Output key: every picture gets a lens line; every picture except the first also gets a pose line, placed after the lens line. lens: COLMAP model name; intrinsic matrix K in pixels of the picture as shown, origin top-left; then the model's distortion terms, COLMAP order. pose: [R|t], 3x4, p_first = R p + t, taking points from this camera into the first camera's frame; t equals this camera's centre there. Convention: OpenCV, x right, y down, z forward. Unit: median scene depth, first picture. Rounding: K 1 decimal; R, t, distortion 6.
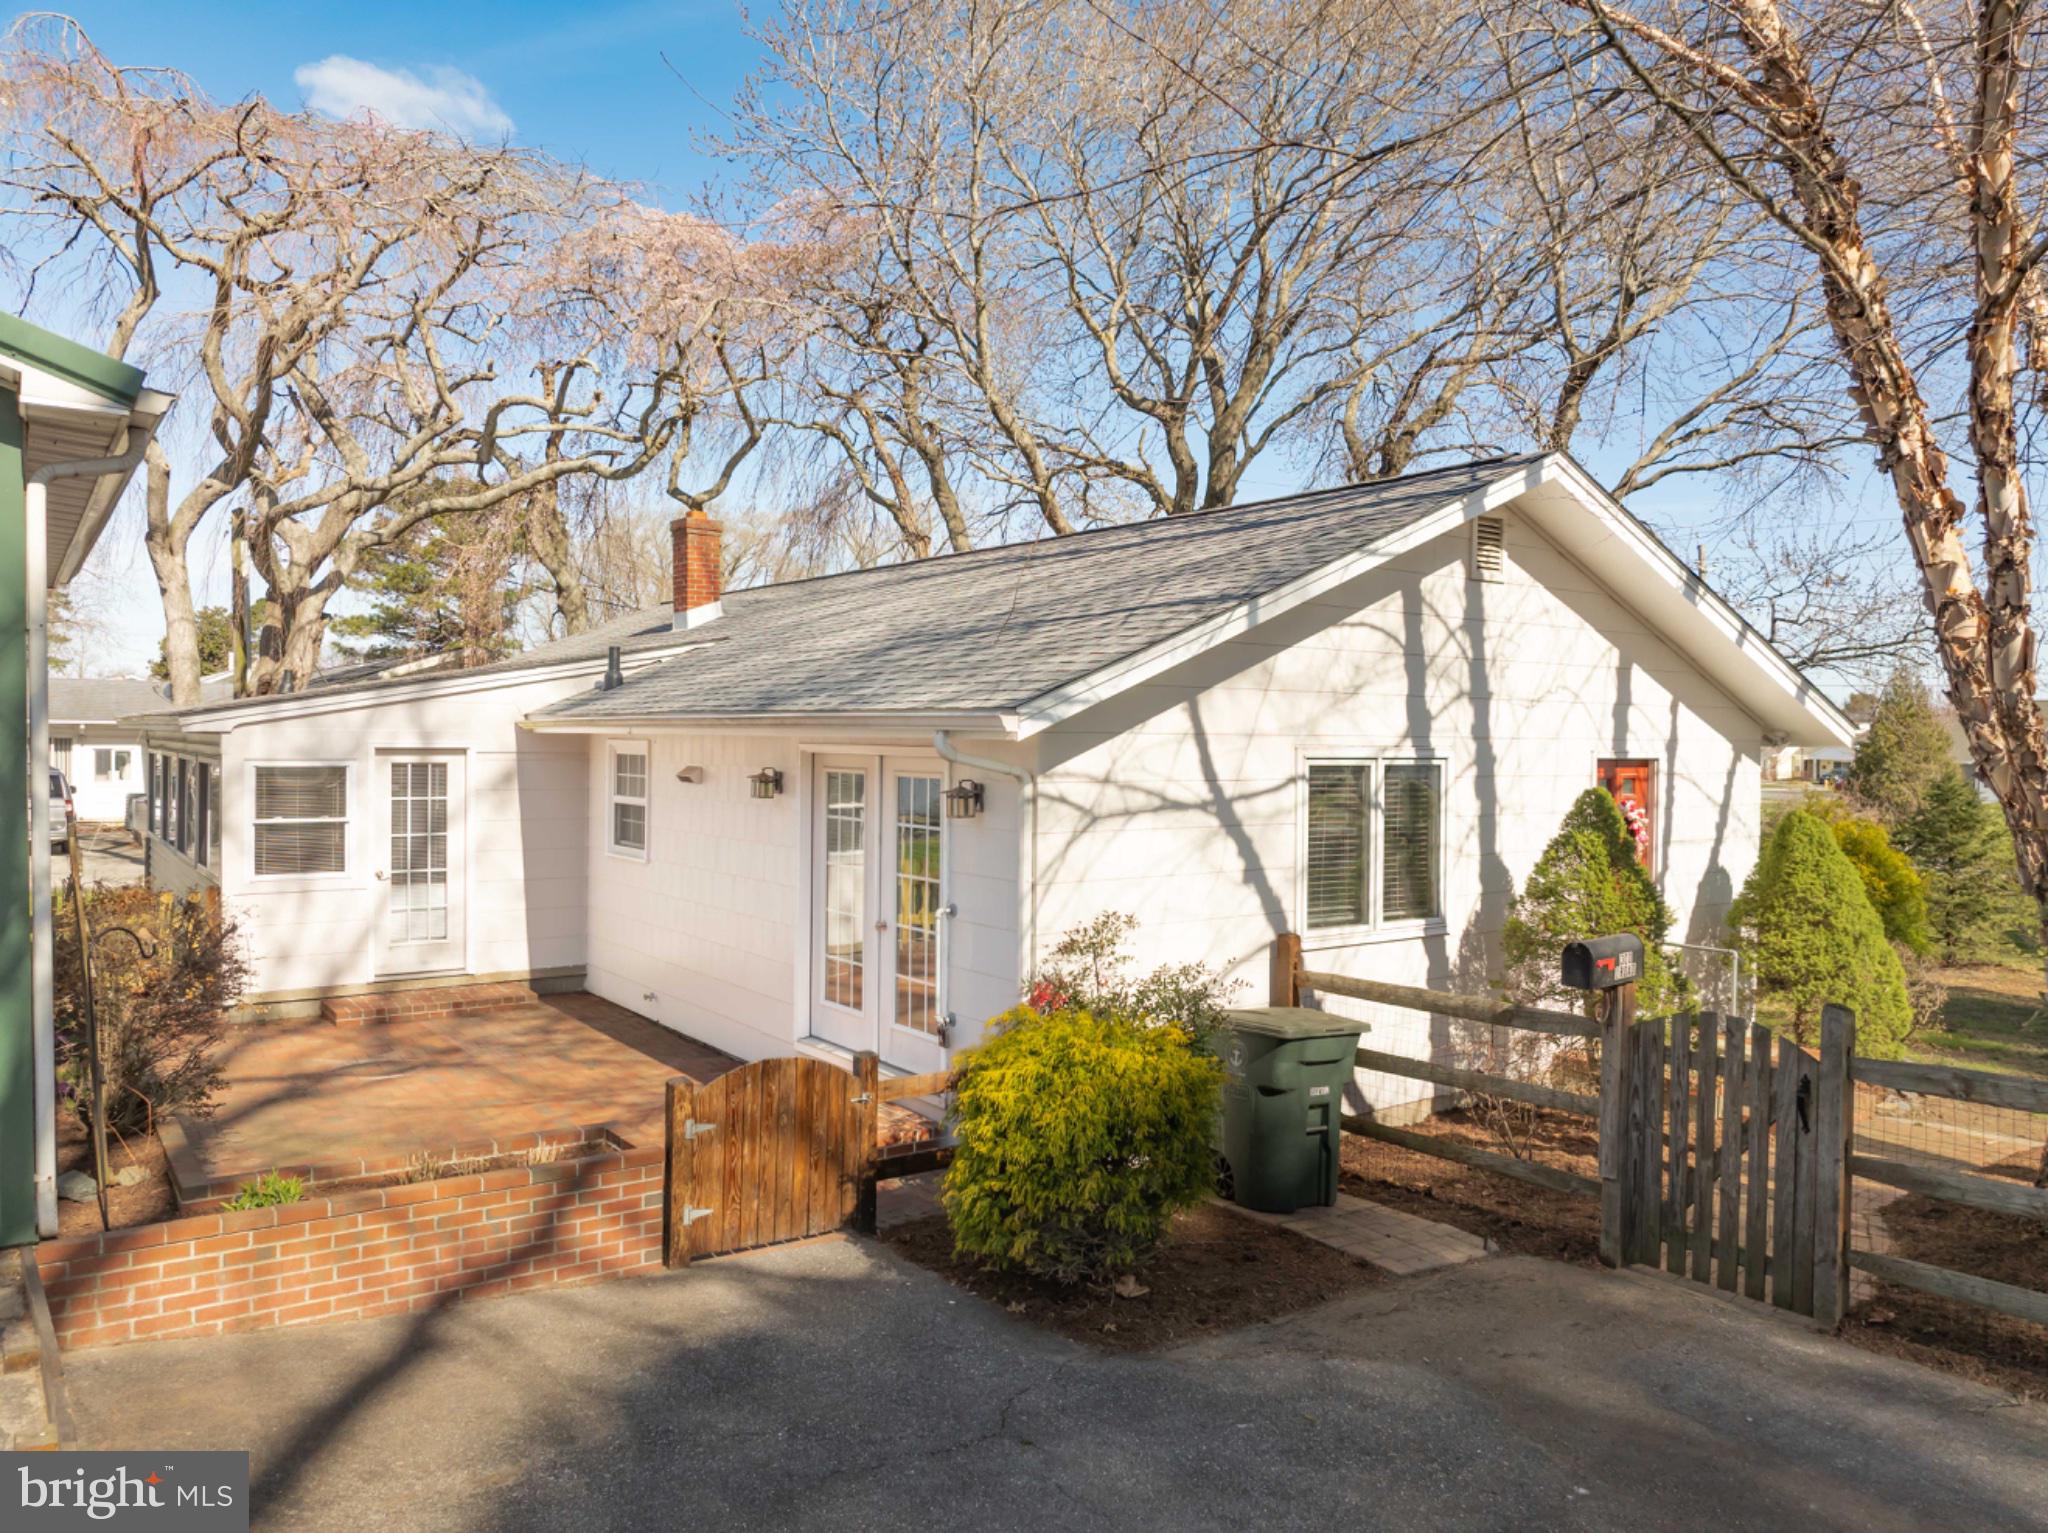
lens RADIAL K [[1439.5, 0, 1029.6], [0, 1439.5, 765.5], [0, 0, 1]] dist [-0.029822, 0.017320]
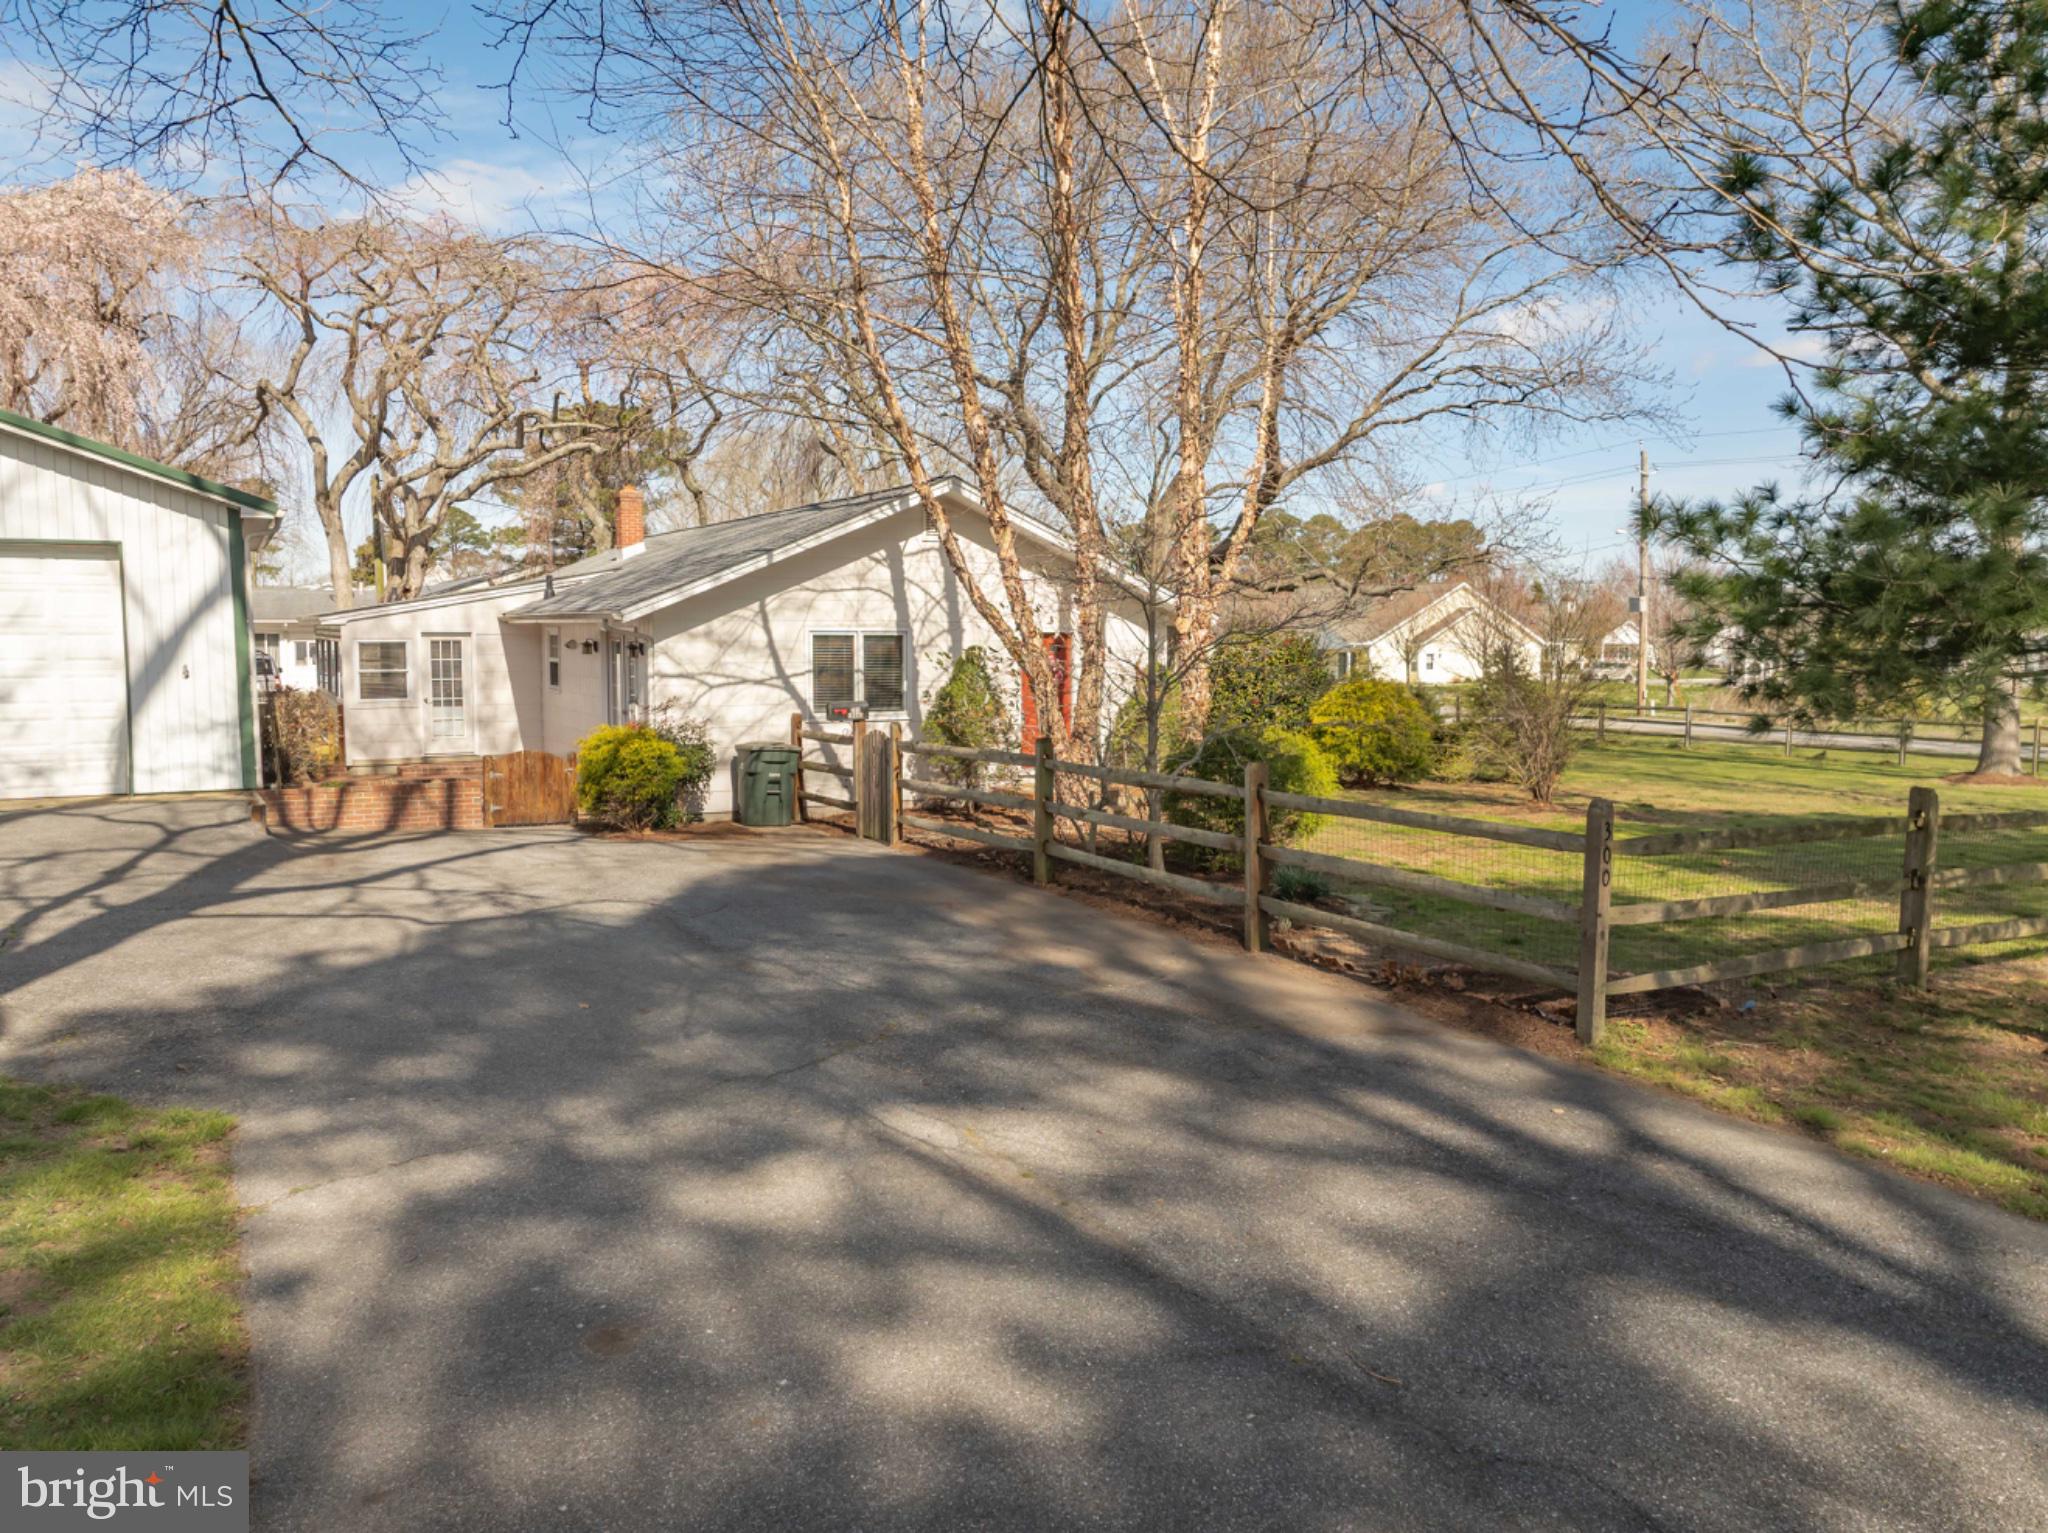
lens RADIAL K [[1439.5, 0, 1029.6], [0, 1439.5, 765.5], [0, 0, 1]] dist [-0.029822, 0.017320]
pose [[0.993504, 0.003918, -0.113732, 0.331400], [0.004331, 0.997381, 0.072199, 0.017771], [0.113717, -0.072222, 0.990885, -0.471206]]
